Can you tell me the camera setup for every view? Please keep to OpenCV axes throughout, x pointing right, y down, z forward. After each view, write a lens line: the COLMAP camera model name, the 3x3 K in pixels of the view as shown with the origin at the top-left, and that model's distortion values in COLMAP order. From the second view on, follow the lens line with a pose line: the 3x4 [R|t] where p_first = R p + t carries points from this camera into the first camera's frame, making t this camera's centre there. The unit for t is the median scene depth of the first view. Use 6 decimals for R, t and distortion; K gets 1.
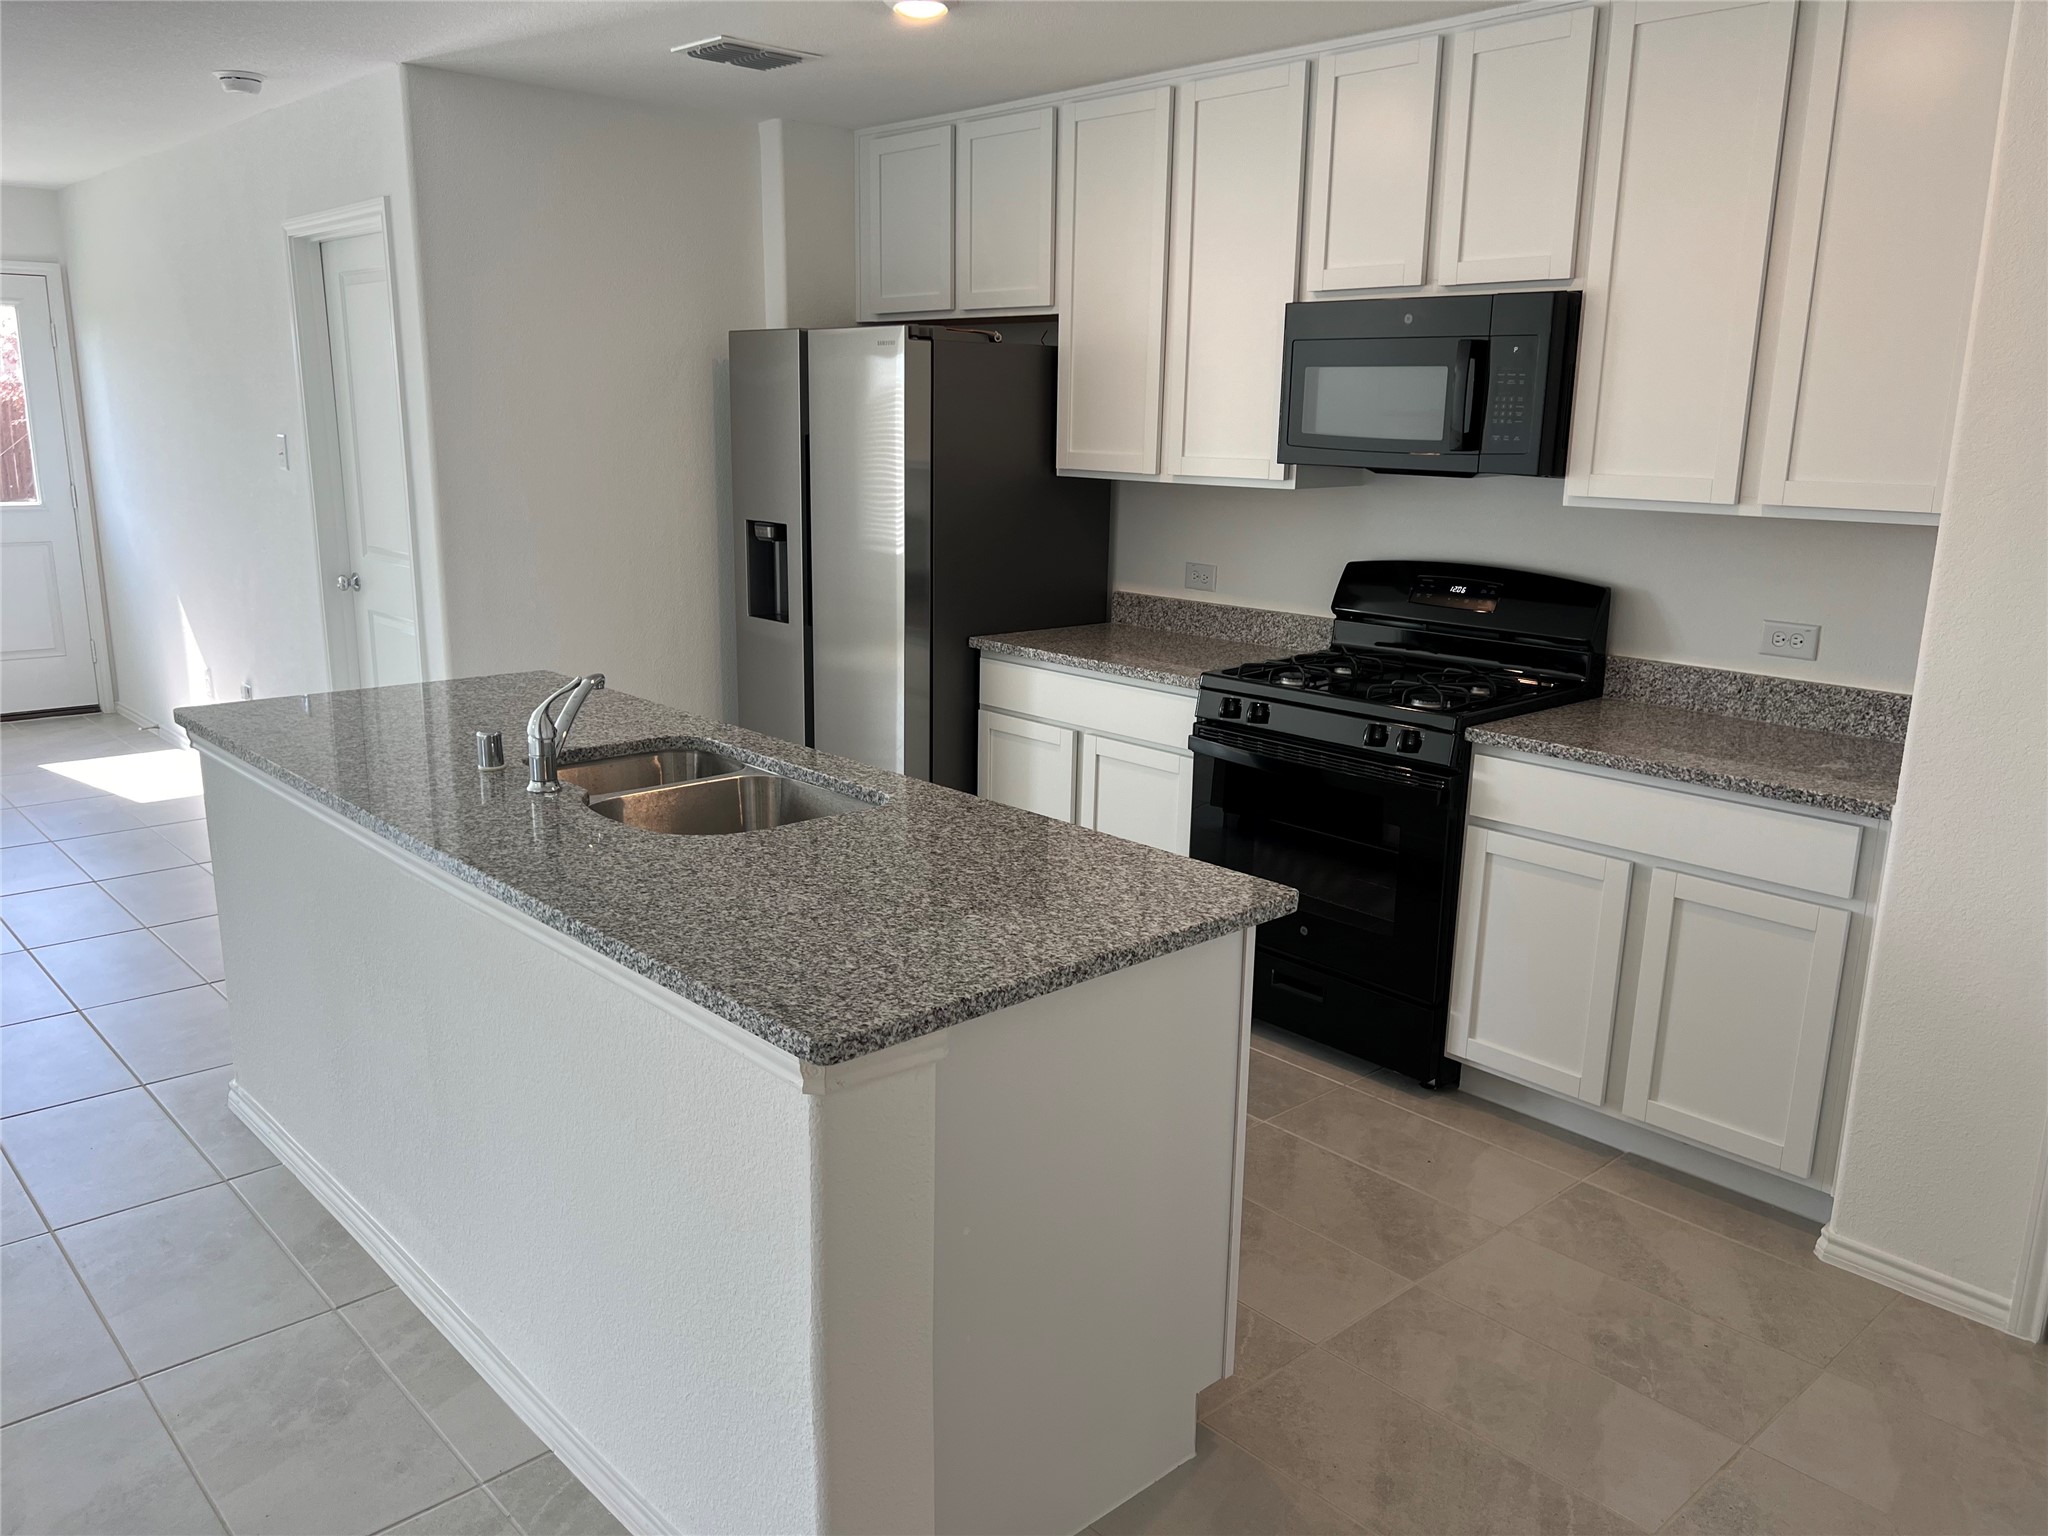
lens RADIAL K [[1538.7, 0, 1024.0], [0, 1538.7, 768.0], [0, 0, 1]] dist [0.089270, -0.106053]
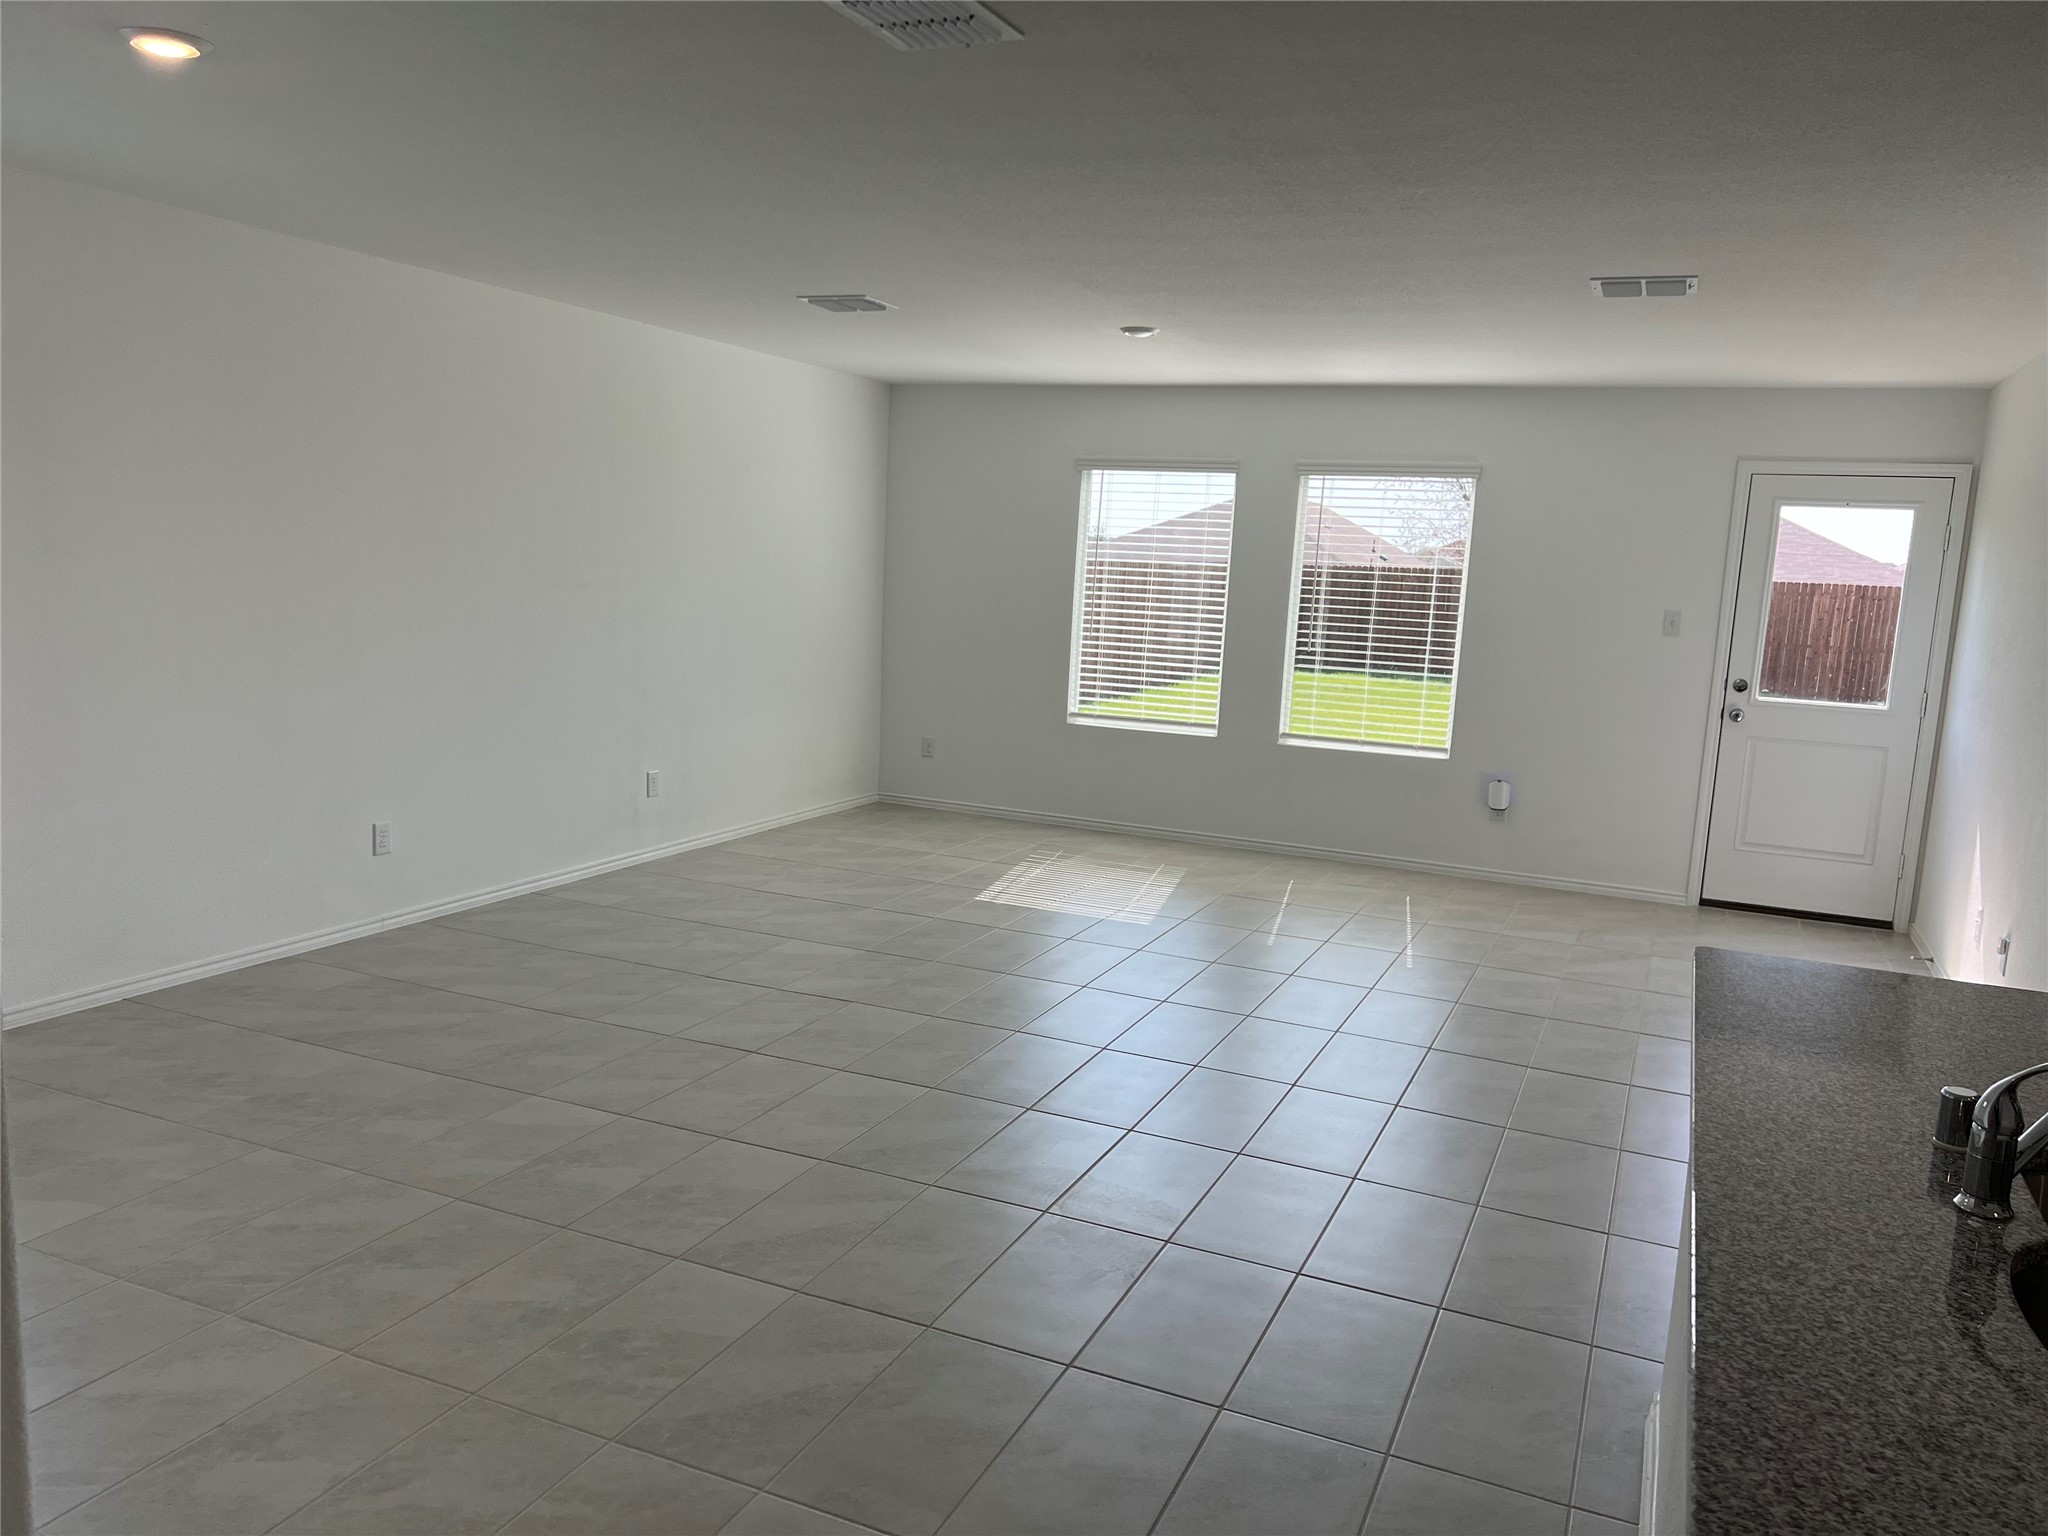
lens RADIAL K [[1538.7, 0, 1024.0], [0, 1538.7, 768.0], [0, 0, 1]] dist [0.089270, -0.106053]
pose [[0.412723, 0.131918, -0.901253, 0.027946], [-0.247236, 0.968535, 0.028547, -0.028828], [0.876661, 0.211040, 0.432351, 0.123395]]
